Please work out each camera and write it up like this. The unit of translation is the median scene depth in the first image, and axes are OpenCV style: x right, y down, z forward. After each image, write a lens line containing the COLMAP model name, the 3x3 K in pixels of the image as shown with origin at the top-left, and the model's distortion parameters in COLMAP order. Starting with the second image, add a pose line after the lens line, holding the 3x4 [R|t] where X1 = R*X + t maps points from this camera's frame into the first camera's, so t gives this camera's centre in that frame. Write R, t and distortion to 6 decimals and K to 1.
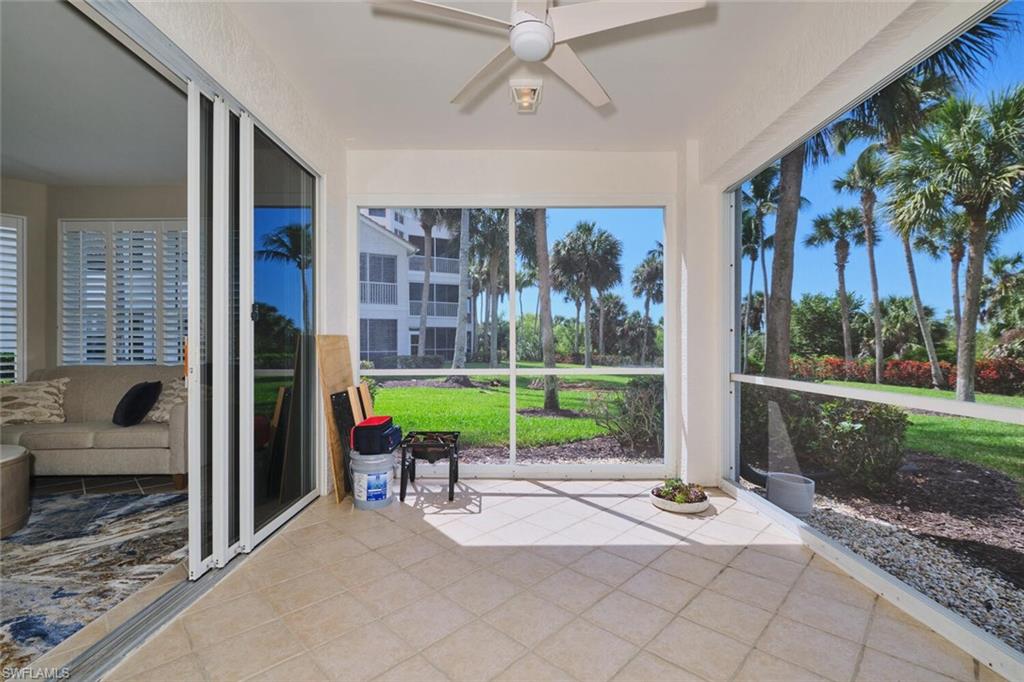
lens RADIAL K [[452.0, 0, 510.8], [0, 452.0, 343.9], [0, 0, 1]] dist [0.000161, -0.000698]
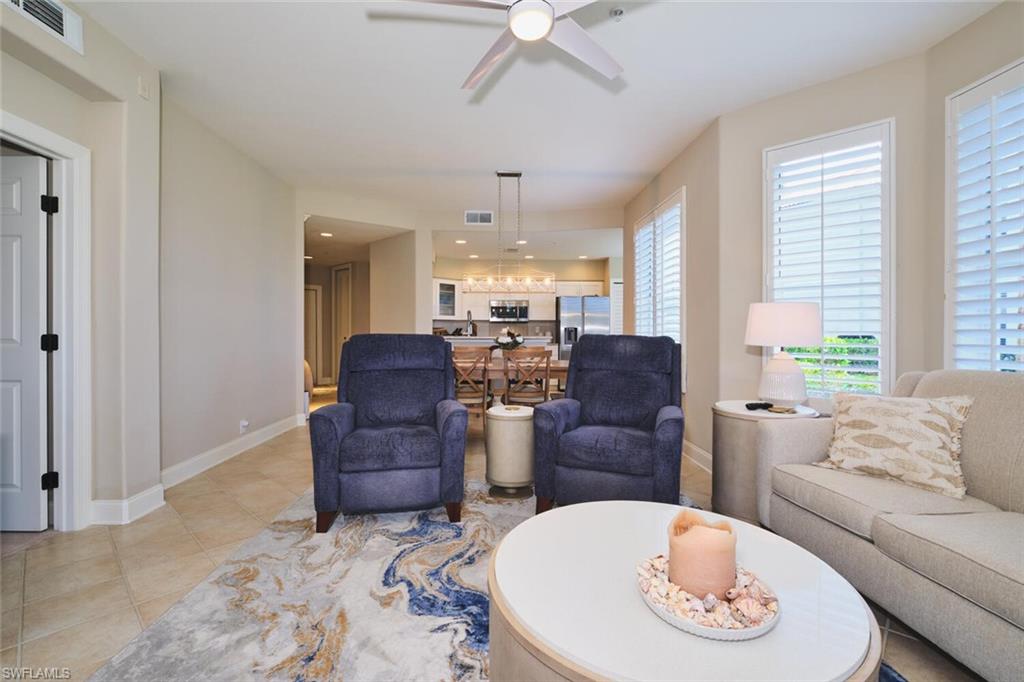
lens RADIAL K [[451.9, 0, 508.7], [0, 451.9, 336.7], [0, 0, 1]] dist [-0.001267, -0.000558]
pose [[0.029709, 0.013657, -0.999465, -0.107351], [-0.001104, 0.999906, 0.013630, 0.000887], [0.999558, 0.000699, 0.029722, 0.103279]]
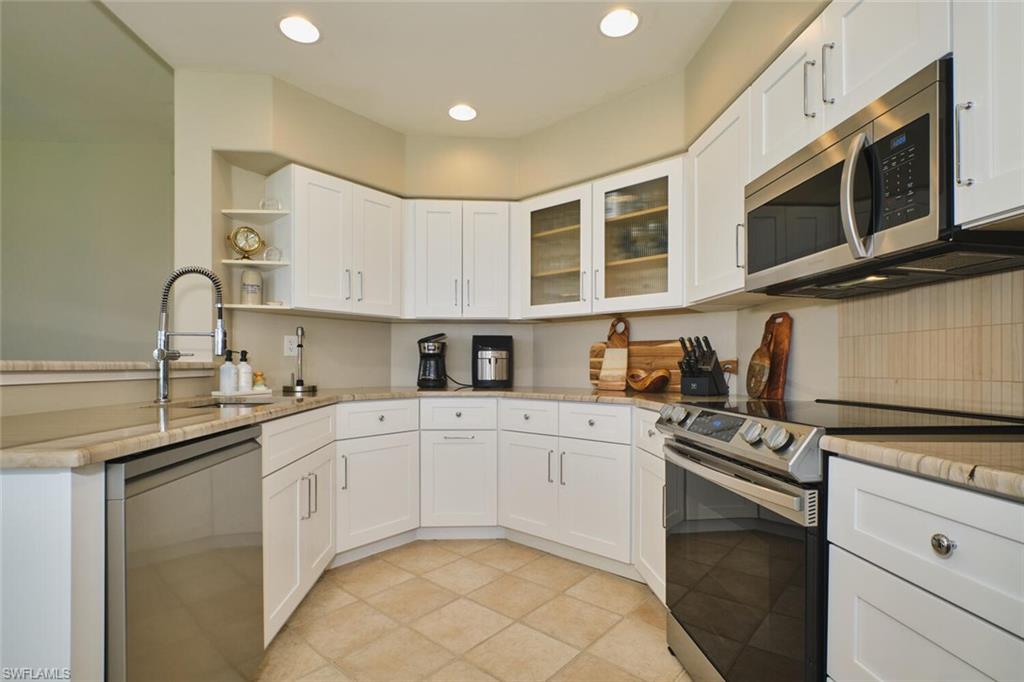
lens RADIAL K [[478.2, 0, 510.4], [0, 478.2, 364.4], [0, 0, 1]] dist [-0.000257, -0.000684]
pose [[-0.997825, 0.003740, -0.065818, -0.495530], [0.003855, 0.999991, -0.001610, 0.005395], [0.065812, -0.001860, -0.997830, 0.184437]]
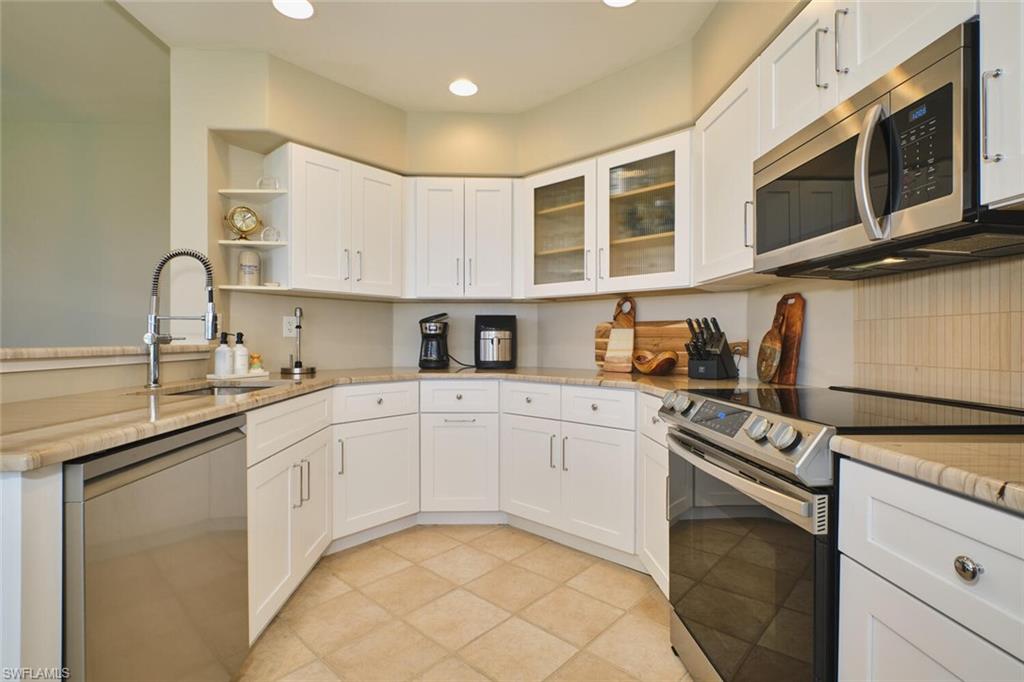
lens RADIAL K [[479.4, 0, 510.3], [0, 479.4, 339.6], [0, 0, 1]] dist [-0.000589, -0.000053]
pose [[-0.999180, 0.003885, -0.040312, -0.498616], [0.003929, 0.999992, -0.001023, 0.003601], [0.040307, -0.001181, -0.999187, 0.181384]]
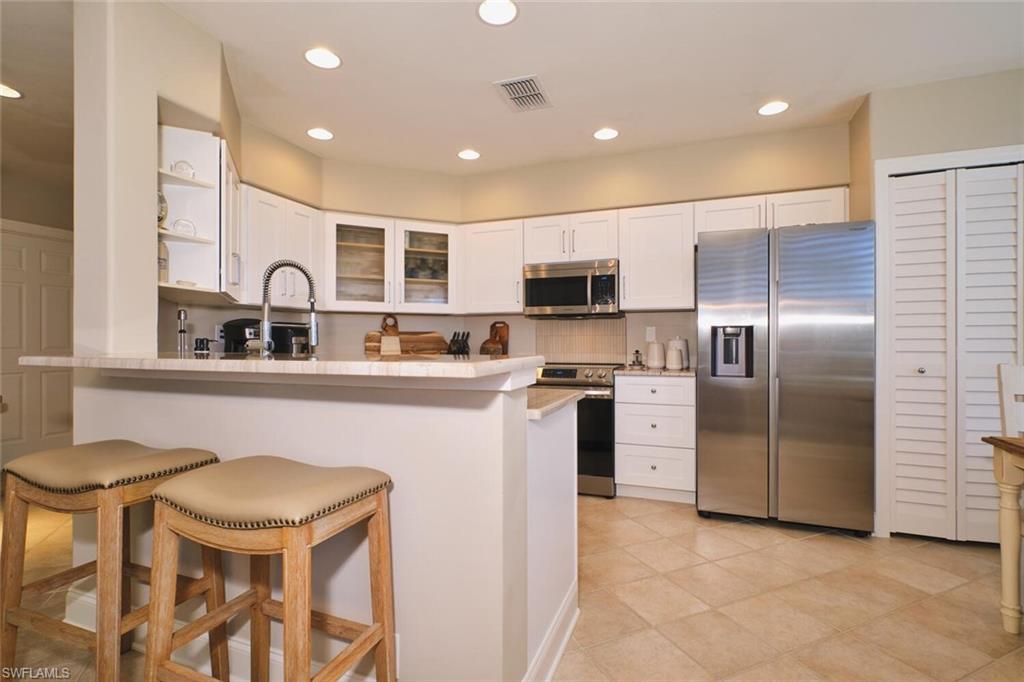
lens RADIAL K [[479.4, 0, 510.3], [0, 479.4, 339.6], [0, 0, 1]] dist [-0.000589, -0.000053]
pose [[-0.370547, 0.001389, -0.928812, -0.364329], [0.005416, 0.999985, -0.000665, 0.002159], [0.928798, -0.005277, -0.370550, 0.164934]]
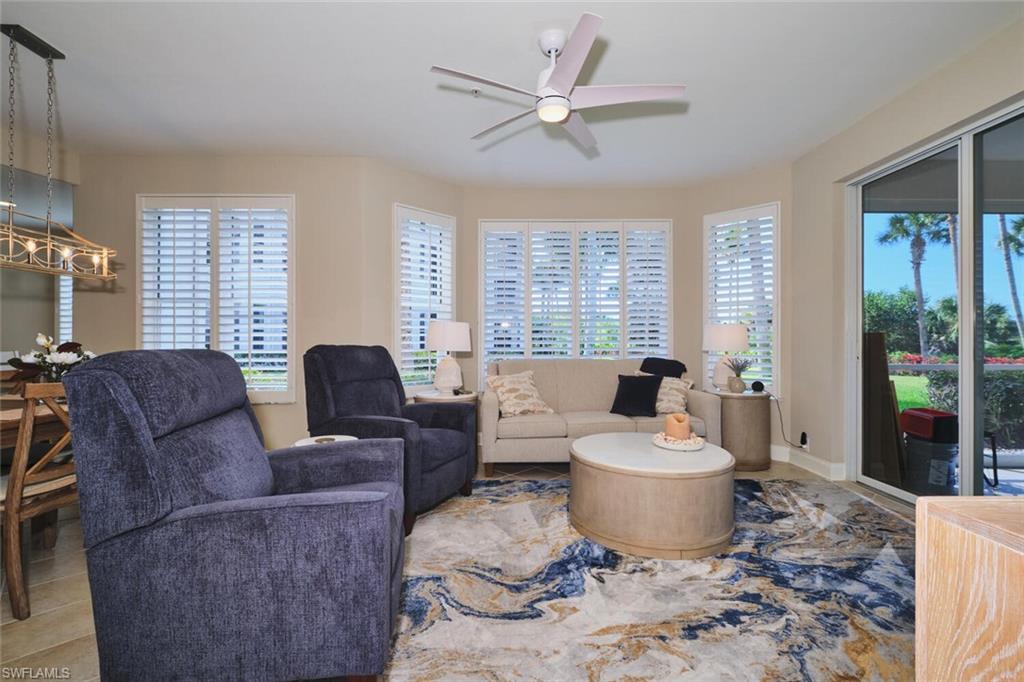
lens RADIAL K [[451.9, 0, 508.7], [0, 451.9, 336.7], [0, 0, 1]] dist [-0.001267, -0.000558]
pose [[0.999990, 0.003501, -0.002656, -0.211492], [-0.003515, 0.999980, -0.005333, 0.000010], [0.002638, 0.005343, 0.999982, -0.012493]]
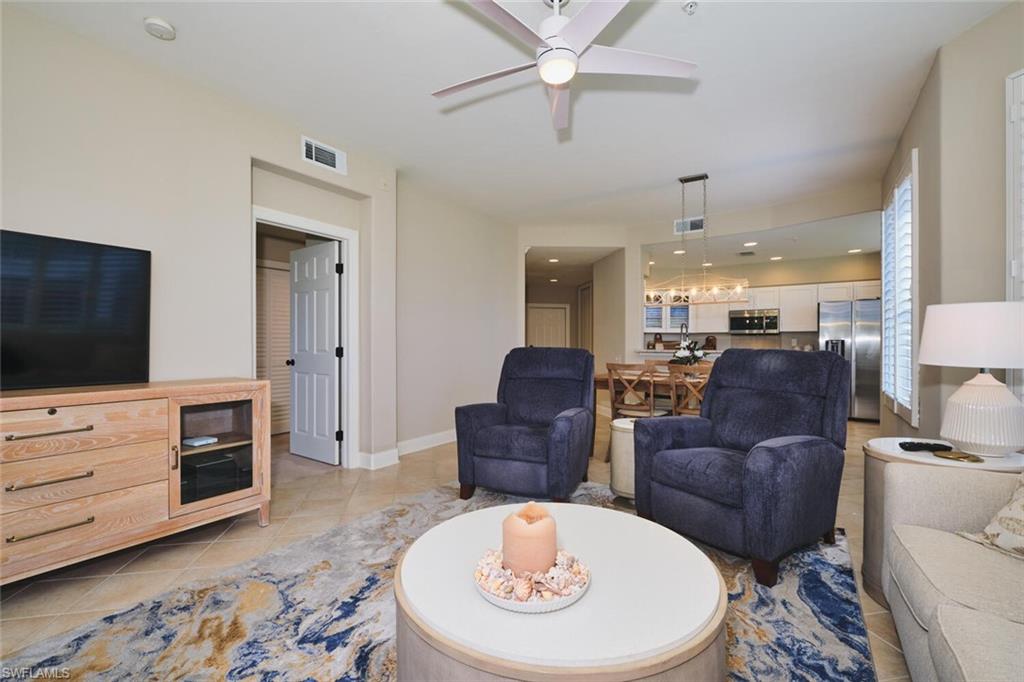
lens RADIAL K [[449.9, 0, 508.5], [0, 449.9, 348.0], [0, 0, 1]] dist [-0.001291, -0.000218]
pose [[-0.559155, 0.008165, -0.829023, -0.108081], [0.001852, 0.999961, 0.008599, 0.000829], [0.829061, 0.003273, -0.559148, 0.158793]]
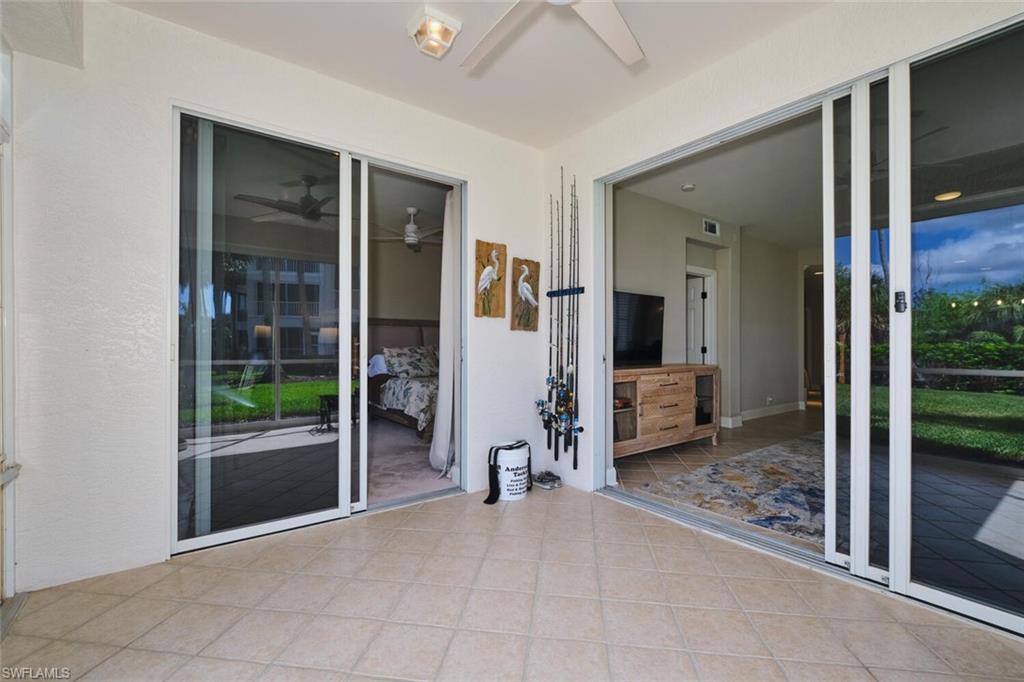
lens RADIAL K [[443.6, 0, 505.8], [0, 443.6, 343.3], [0, 0, 1]] dist [0.001042, 0.000047]
pose [[-0.810987, -0.000375, -0.585064, 0.056885], [0.002446, 0.999989, -0.004031, 0.000688], [0.585059, -0.004700, -0.810977, 0.150783]]
